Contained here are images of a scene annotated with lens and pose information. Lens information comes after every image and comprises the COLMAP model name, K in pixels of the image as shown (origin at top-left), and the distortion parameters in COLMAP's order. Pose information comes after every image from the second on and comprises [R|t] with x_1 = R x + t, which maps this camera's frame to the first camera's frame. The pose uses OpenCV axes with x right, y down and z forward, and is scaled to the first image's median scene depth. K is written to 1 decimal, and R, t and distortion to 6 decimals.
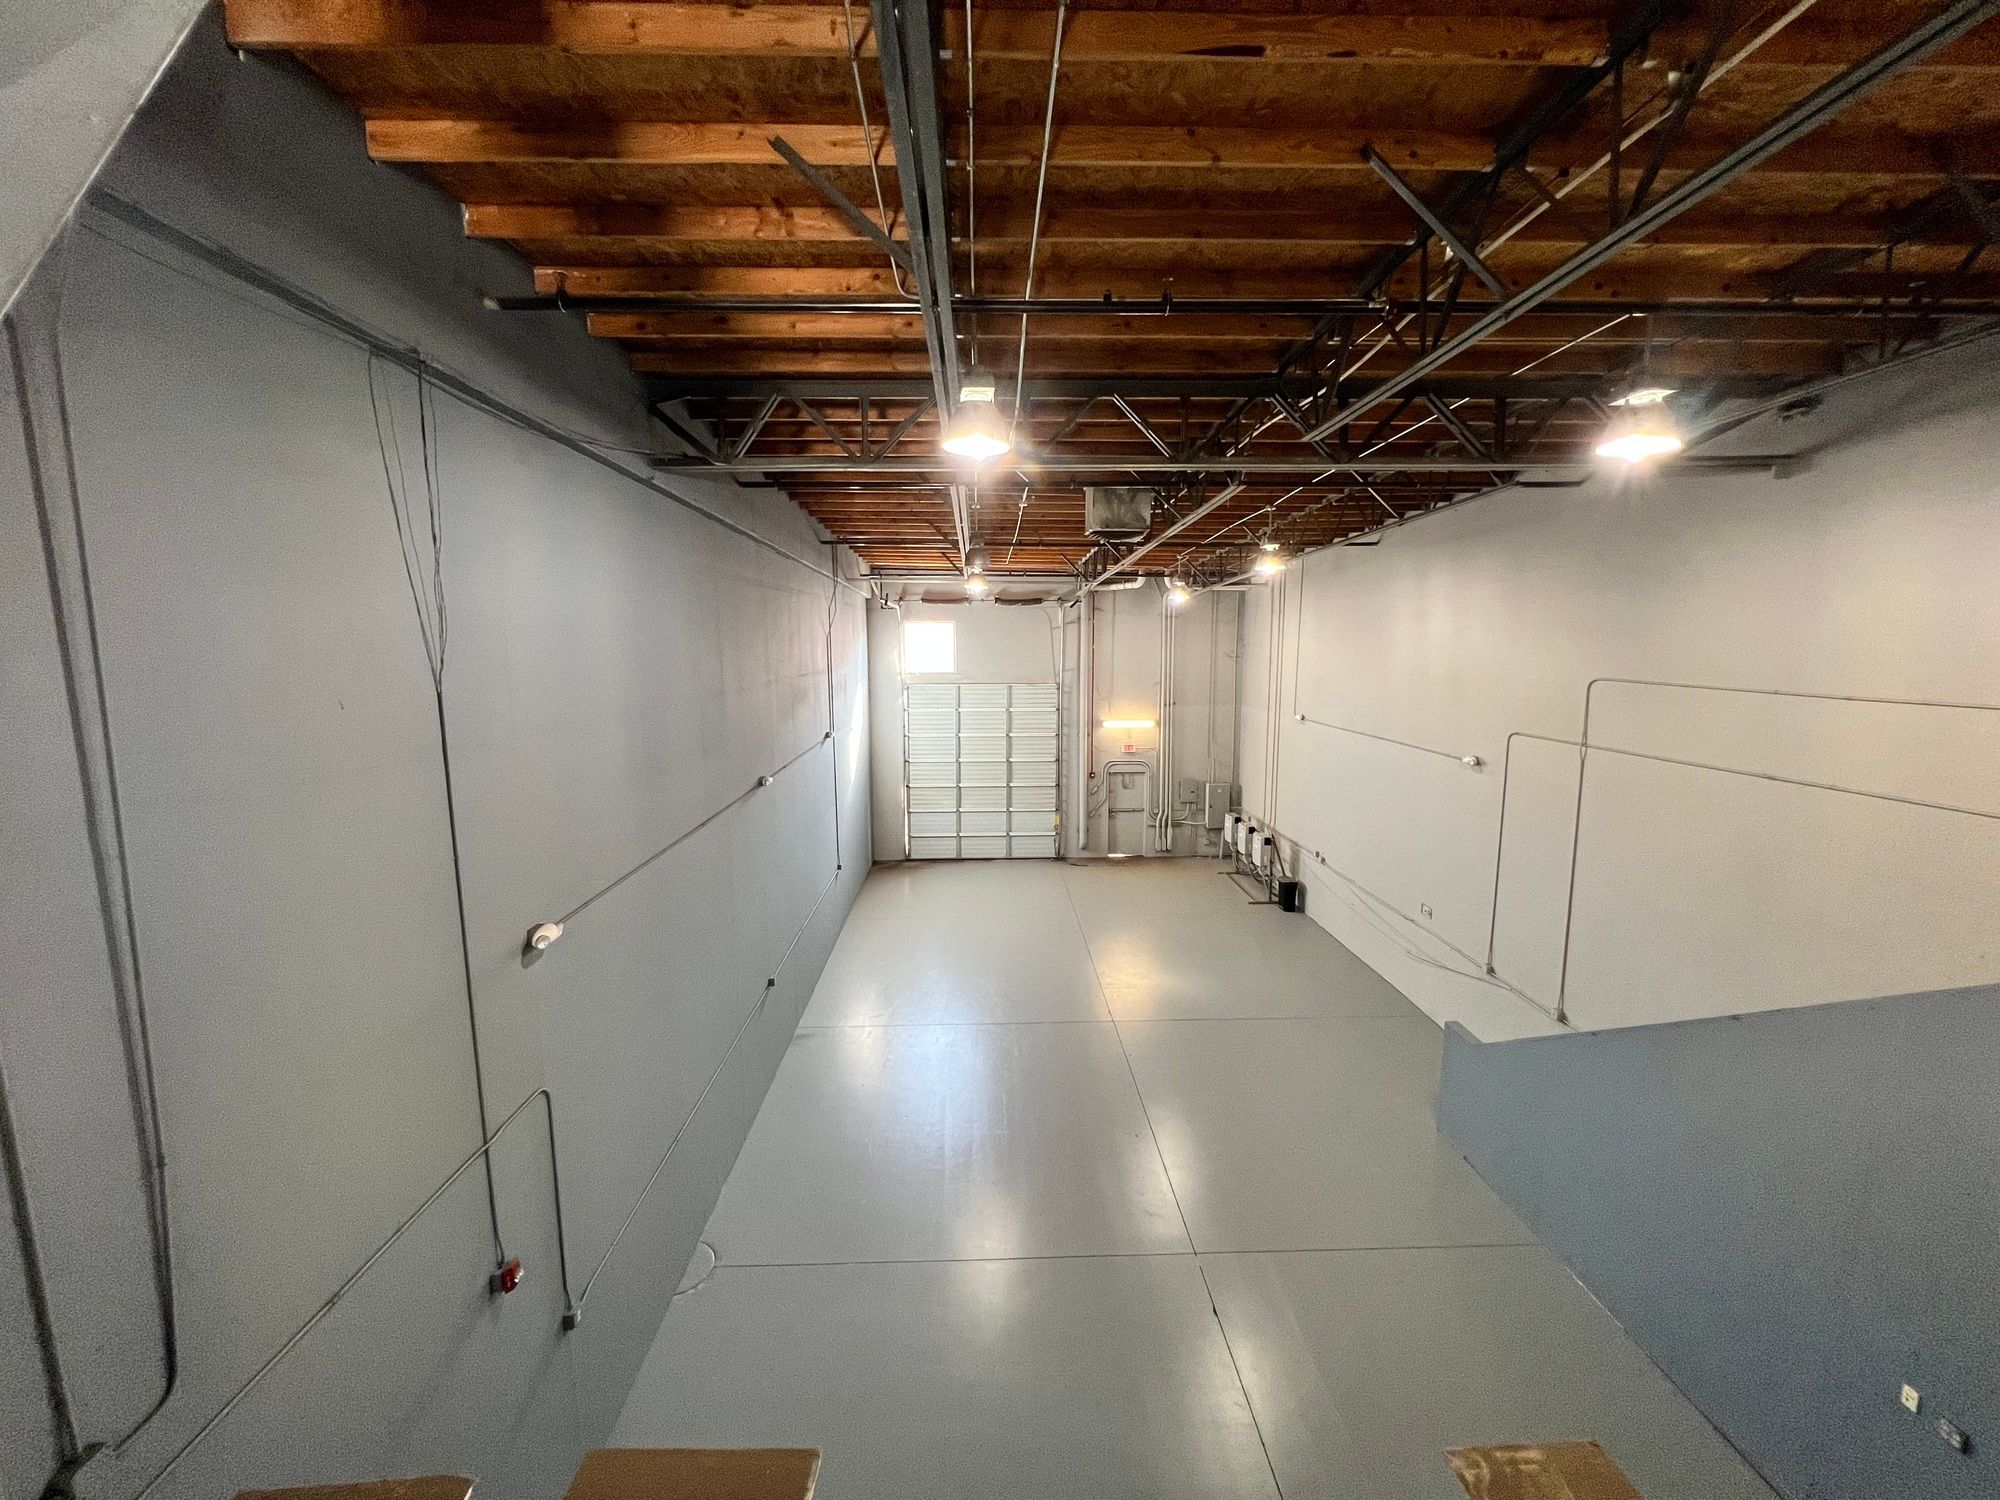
lens RADIAL K [[802.6, 0, 1010.1], [0, 802.6, 744.8], [0, 0, 1]] dist [0.000339, 0.000171]
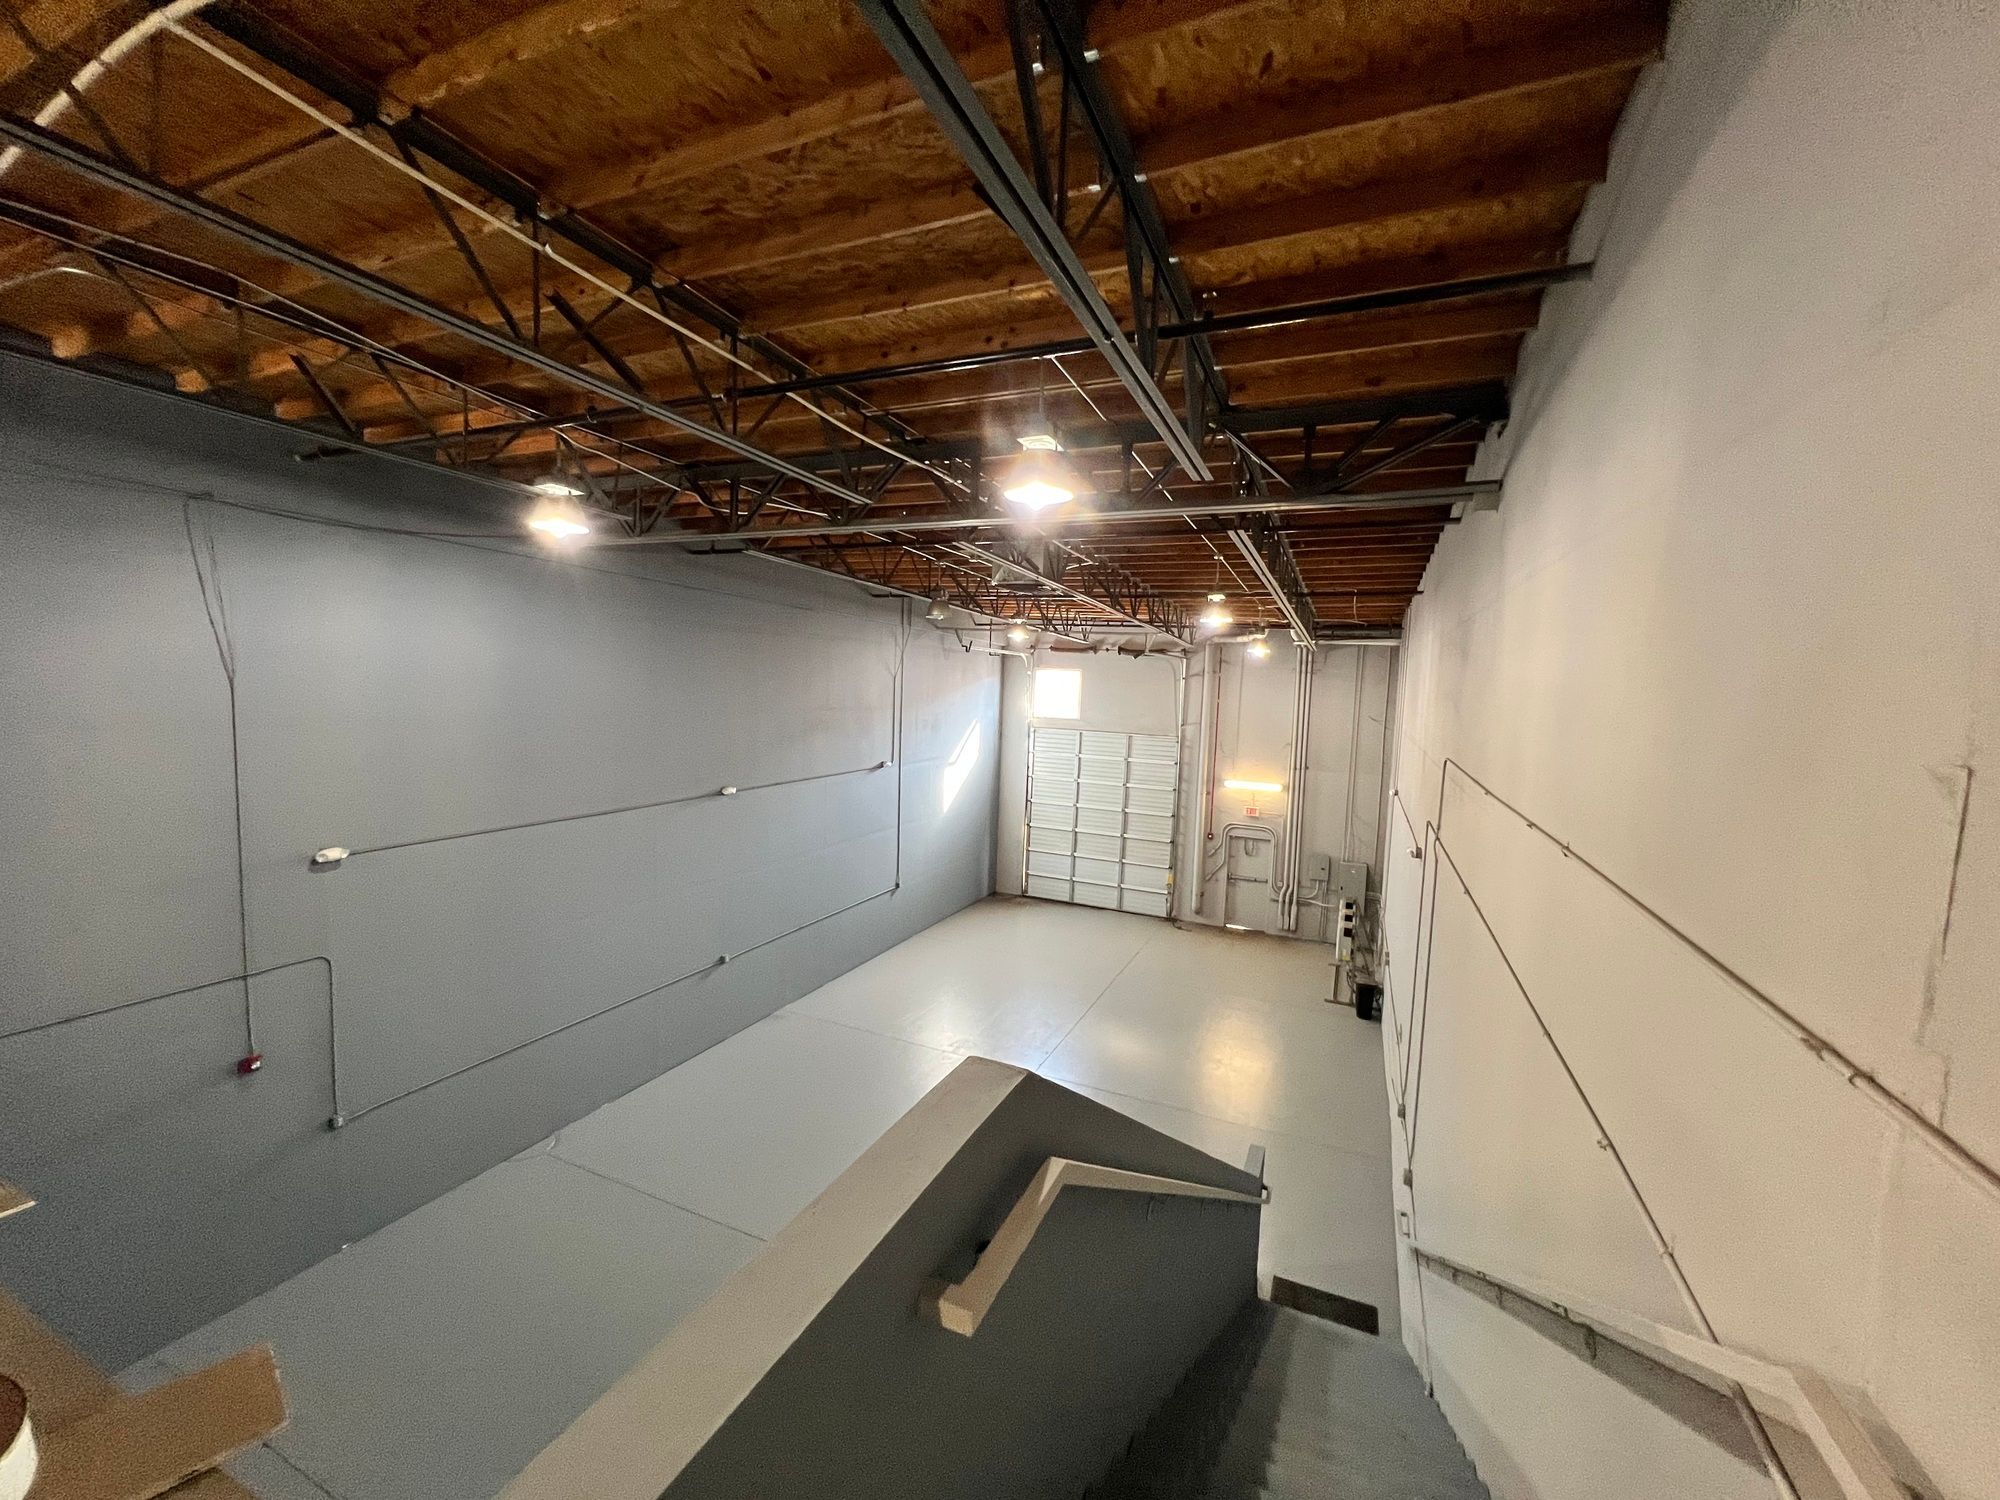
lens RADIAL K [[802.6, 0, 1002.8], [0, 802.6, 752.4], [0, 0, 1]] dist [0.000339, 0.000171]
pose [[0.897558, 0.076398, -0.434228, 0.287285], [-0.097601, 0.994867, -0.026706, -0.011310], [0.429958, 0.066351, 0.900407, 0.040222]]
